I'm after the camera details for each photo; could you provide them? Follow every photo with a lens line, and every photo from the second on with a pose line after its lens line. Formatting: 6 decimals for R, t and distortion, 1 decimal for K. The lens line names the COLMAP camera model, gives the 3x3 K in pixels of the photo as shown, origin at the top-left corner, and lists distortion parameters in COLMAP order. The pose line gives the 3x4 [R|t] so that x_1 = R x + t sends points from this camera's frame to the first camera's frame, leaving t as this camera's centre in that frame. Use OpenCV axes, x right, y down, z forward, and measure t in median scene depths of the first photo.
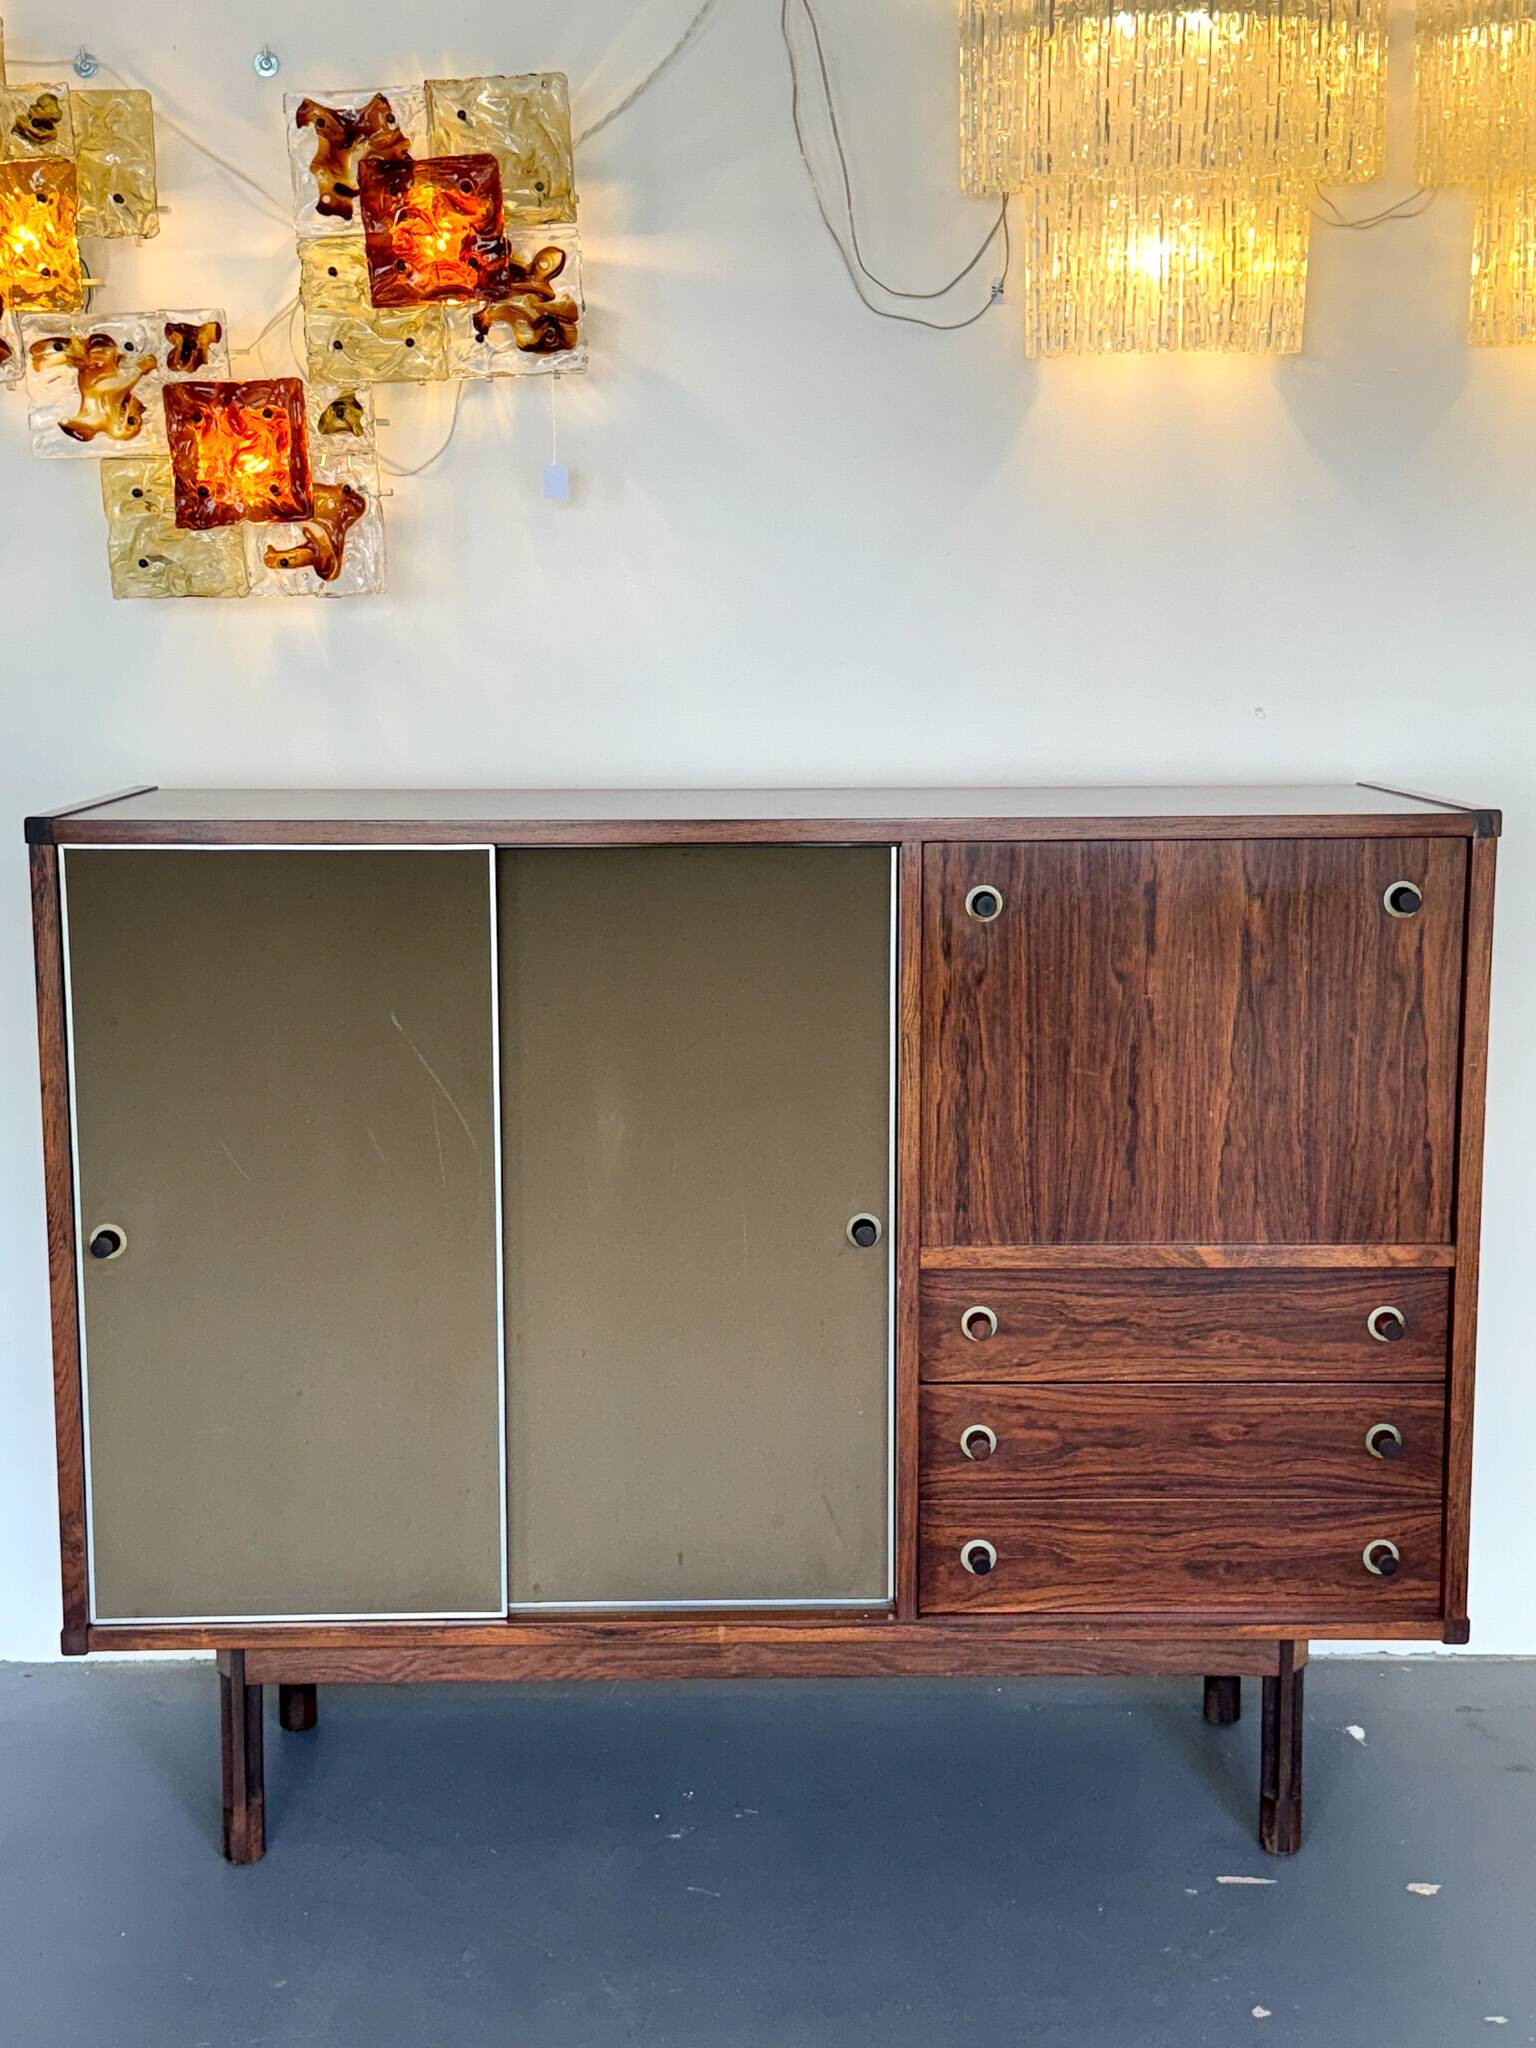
lens RADIAL K [[2525.2, 0, 762.9], [0, 2525.2, 1032.3], [0, 0, 1]] dist [0.184149, -0.366966]
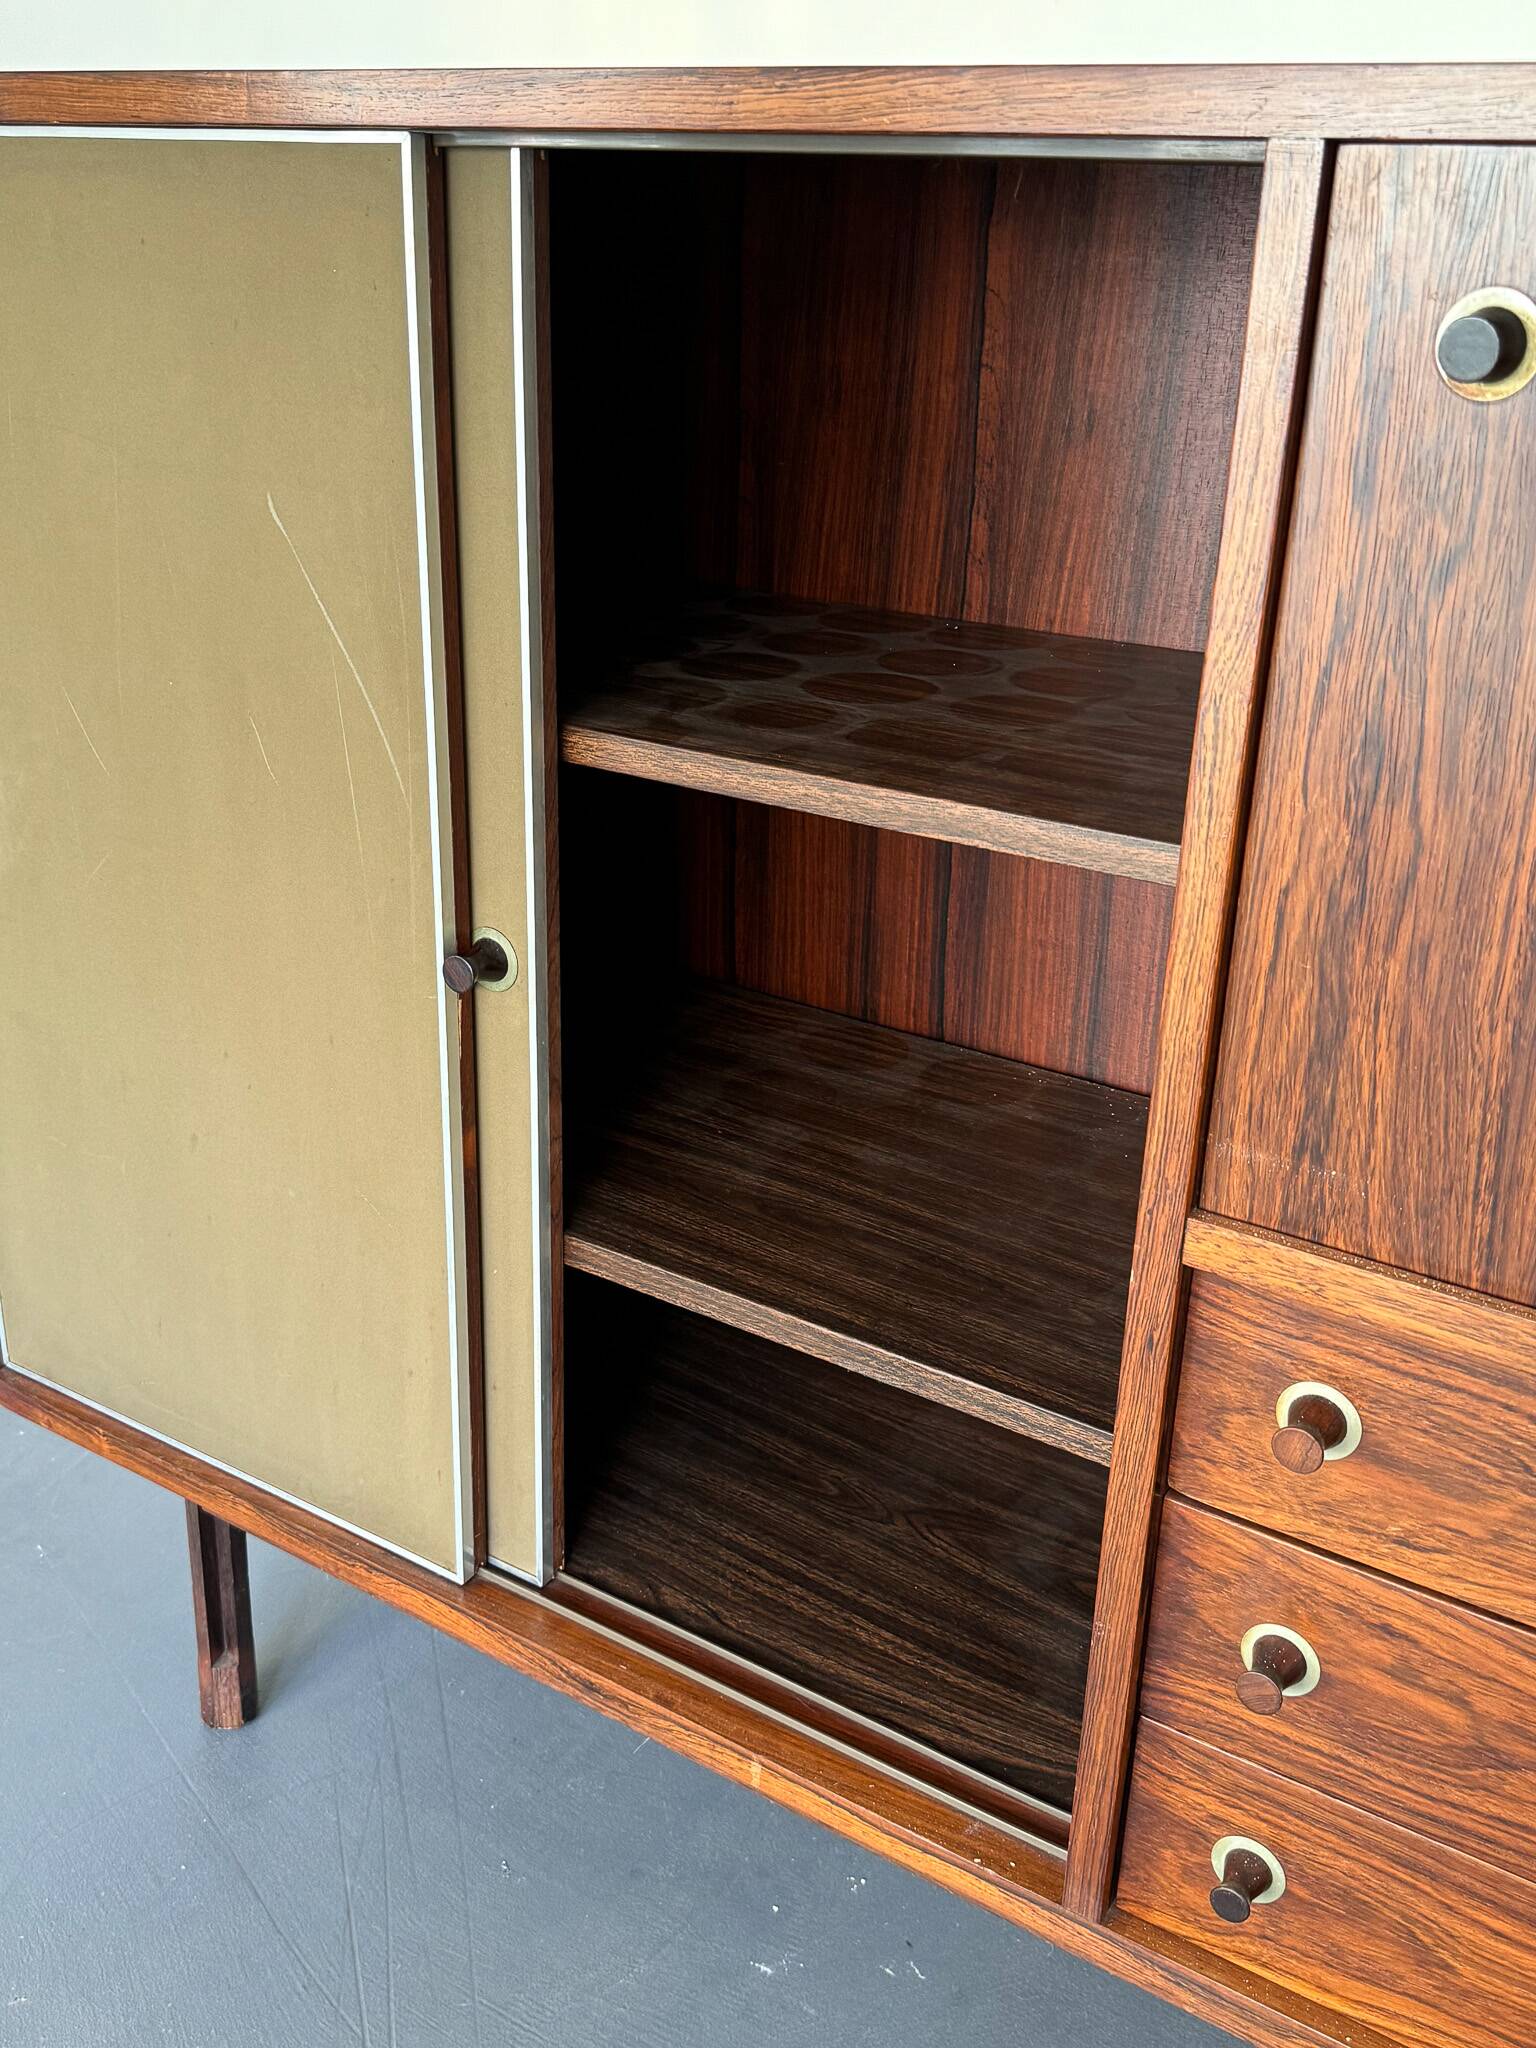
lens RADIAL K [[1961.5, 0, 758.2], [0, 1961.5, 1028.6], [0, 0, 1]] dist [0.188296, -0.427973]
pose [[0.828011, 0.241022, -0.506266, 0.158803], [-0.119335, 0.957964, 0.260890, -0.020693], [0.547865, -0.155604, 0.821968, 0.689828]]
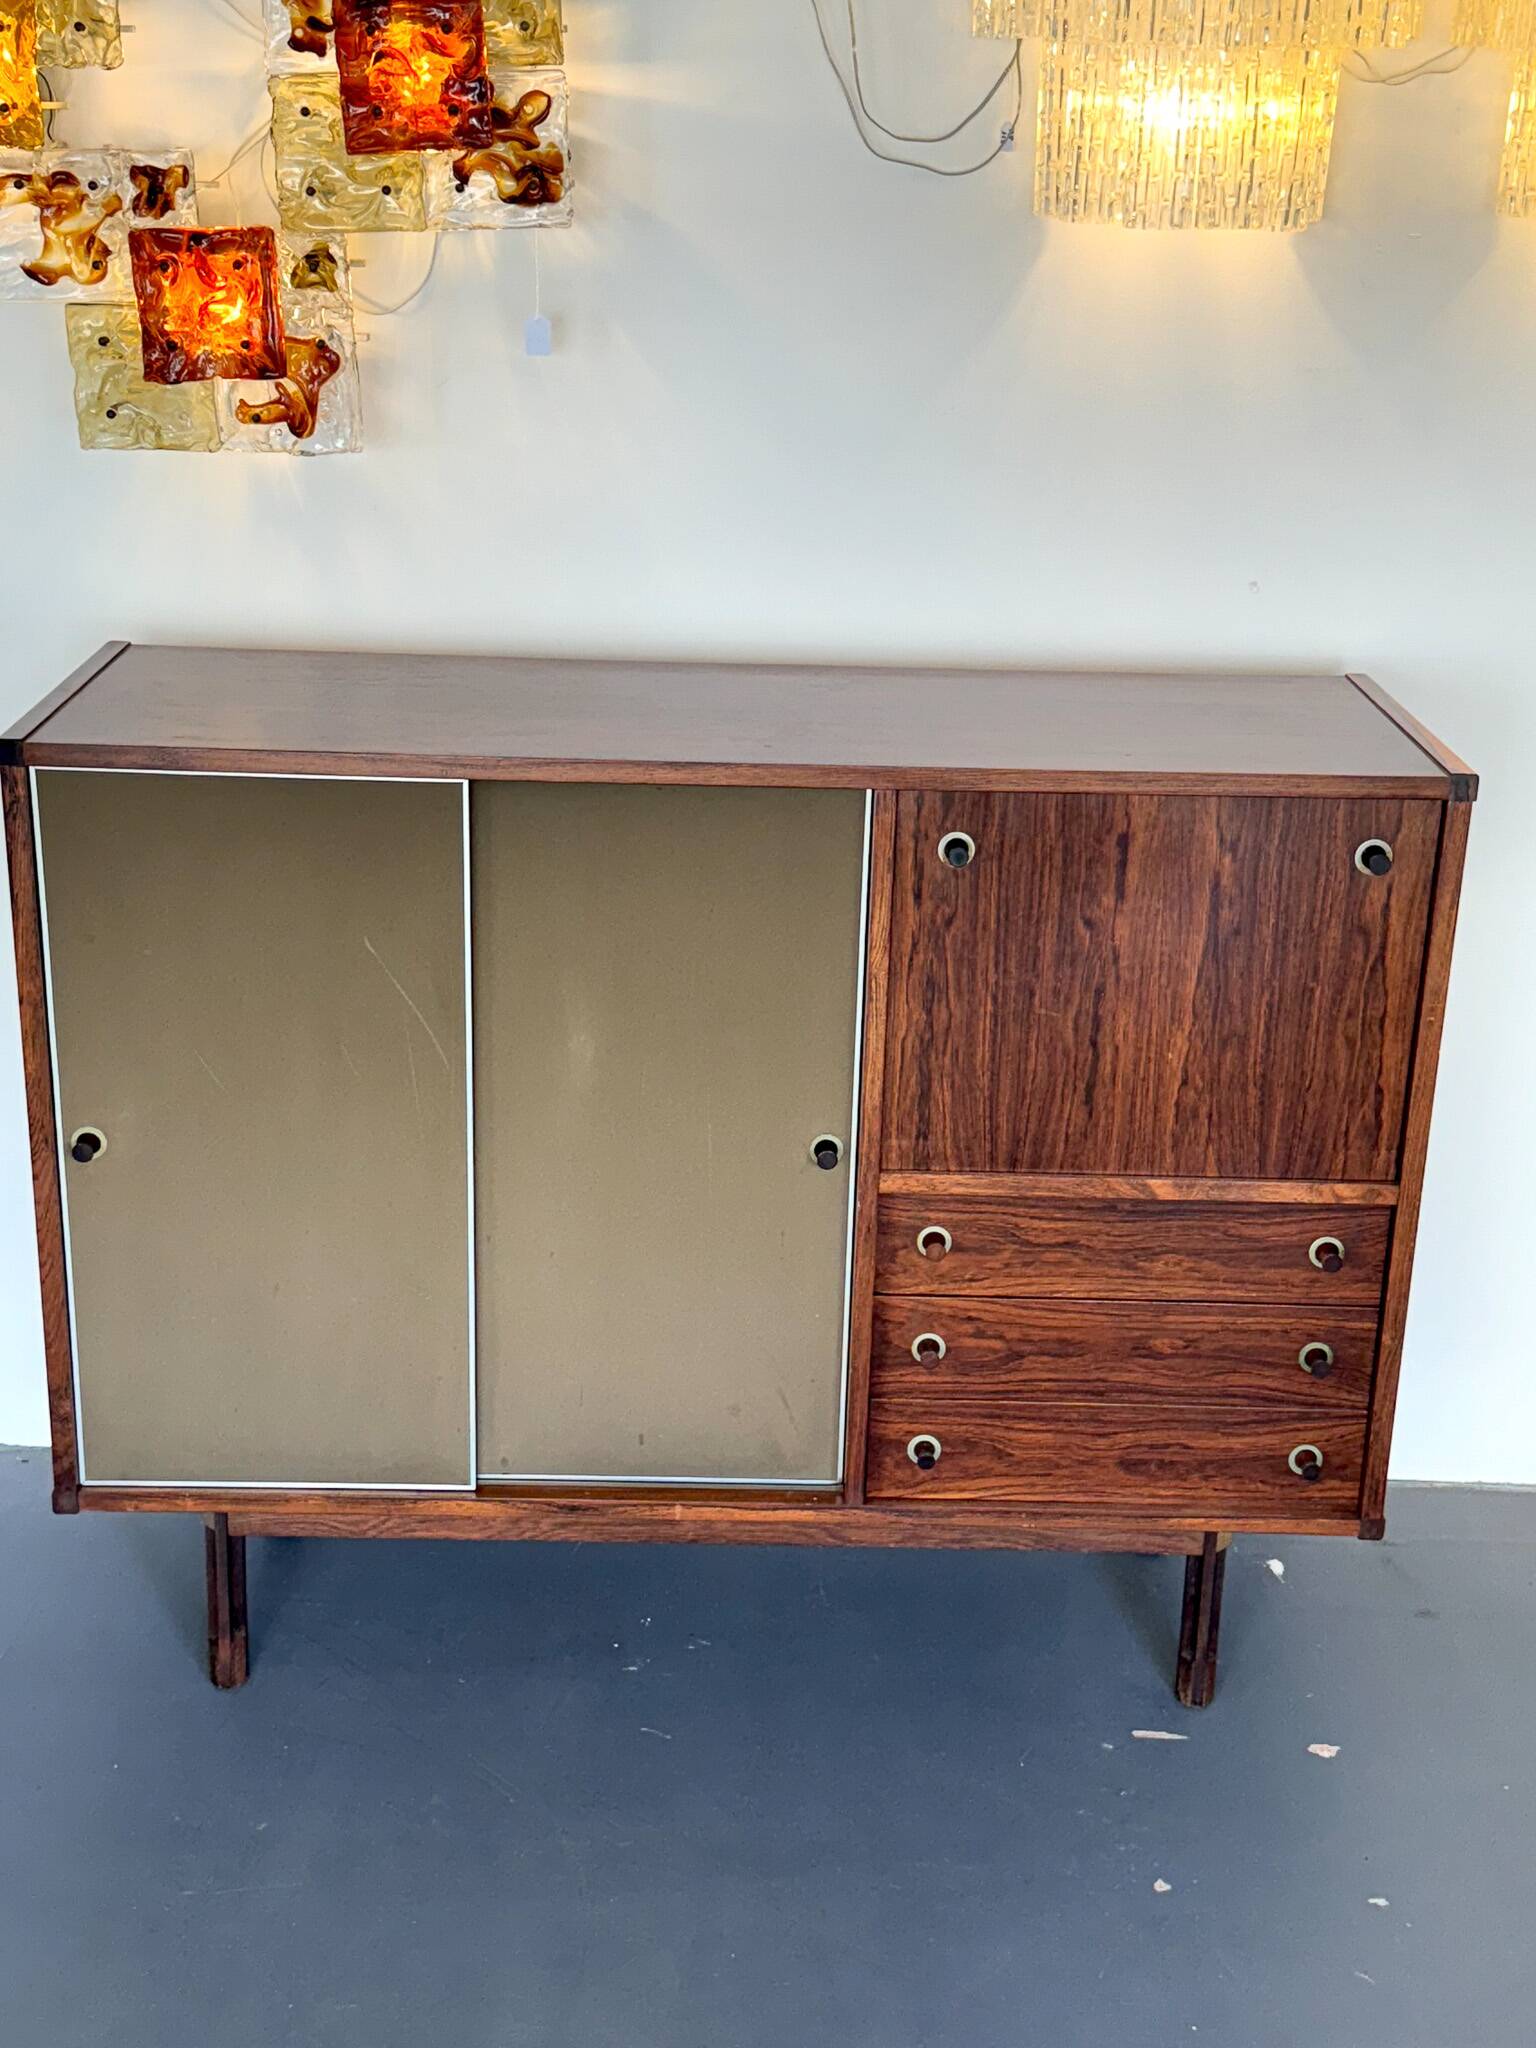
lens RADIAL K [[2525.2, 0, 762.9], [0, 2525.2, 1032.3], [0, 0, 1]] dist [0.184149, -0.366966]
pose [[0.999517, 0.030878, 0.003531, 0.009132], [-0.030982, 0.981008, 0.191478, -0.164236], [0.002449, -0.191495, 0.981491, 0.002282]]
